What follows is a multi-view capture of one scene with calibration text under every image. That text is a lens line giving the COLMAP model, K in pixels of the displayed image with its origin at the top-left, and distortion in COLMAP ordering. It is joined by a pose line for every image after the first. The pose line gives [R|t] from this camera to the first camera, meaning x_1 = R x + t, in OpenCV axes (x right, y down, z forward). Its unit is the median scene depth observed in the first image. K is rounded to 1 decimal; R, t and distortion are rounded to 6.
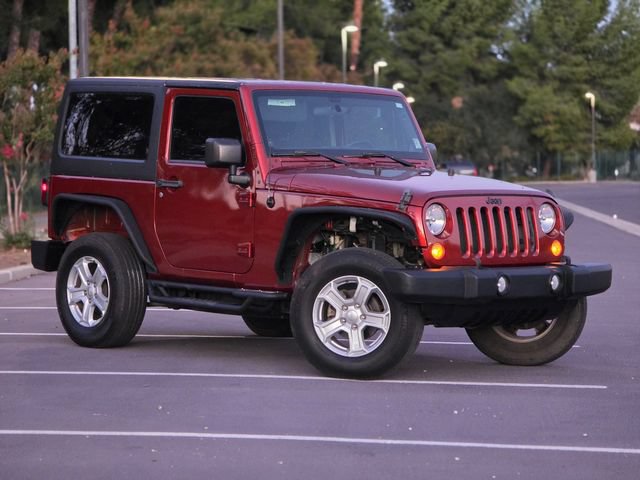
lens RADIAL K [[2142.5, 0, 320.0], [0, 2142.5, 240.0], [0, 0, 1]] dist [0.139886, 3.420182]
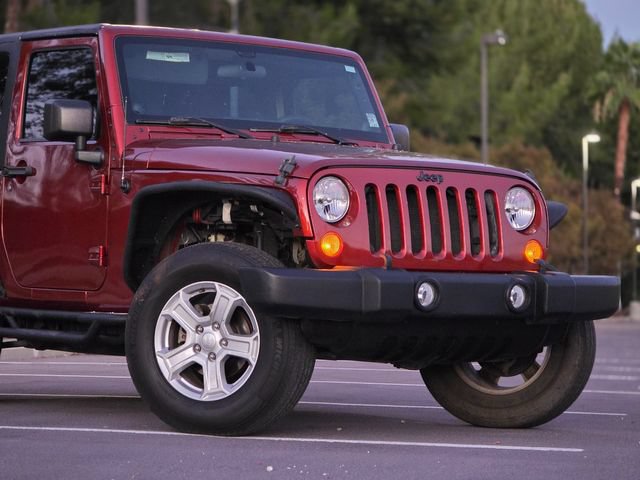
lens RADIAL K [[2142.5, 0, 320.0], [0, 2142.5, 240.0], [0, 0, 1]] dist [0.139886, 3.420182]
pose [[0.990507, 0.000402, -0.137461, 0.140091], [-0.009491, 0.997810, -0.065467, 0.046551], [0.137133, 0.066150, 0.988341, 0.321889]]
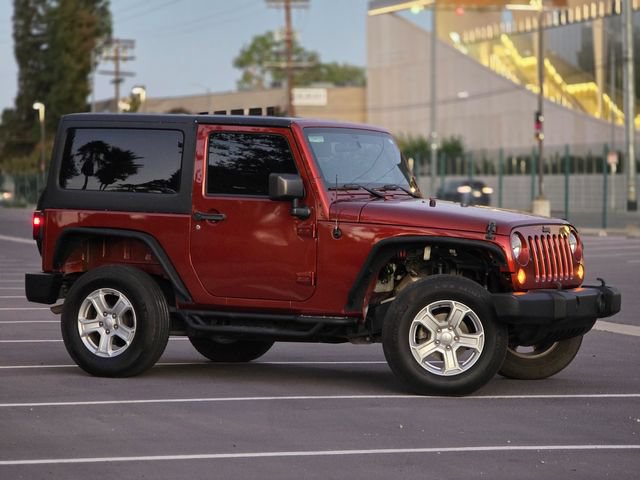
lens RADIAL K [[2142.5, 0, 320.0], [0, 2142.5, 240.0], [0, 0, 1]] dist [0.139886, 3.420182]
pose [[0.940082, -0.012868, 0.340706, -0.402419], [0.016797, 0.999822, -0.008586, -0.005476], [-0.340535, 0.013794, 0.940131, 0.004927]]
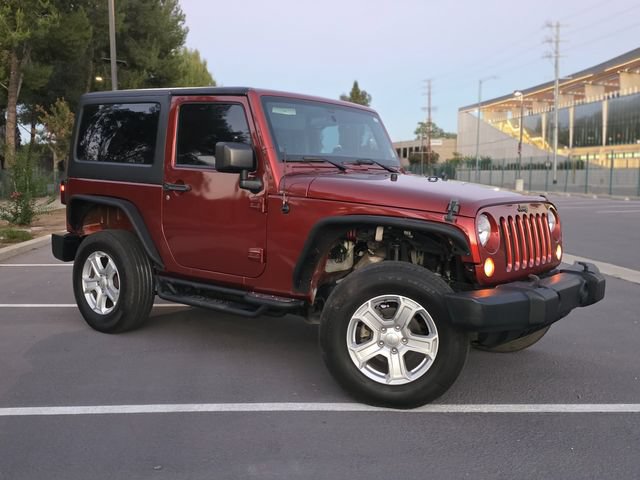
lens RADIAL K [[667.4, 0, 320.0], [0, 667.4, 240.0], [0, 0, 1]] dist [0.118827, -0.223131]
pose [[0.986645, -0.007974, 0.162693, -0.058620], [-0.002347, 0.998002, 0.063144, -0.023015], [-0.162871, -0.062682, 0.984654, 0.713546]]
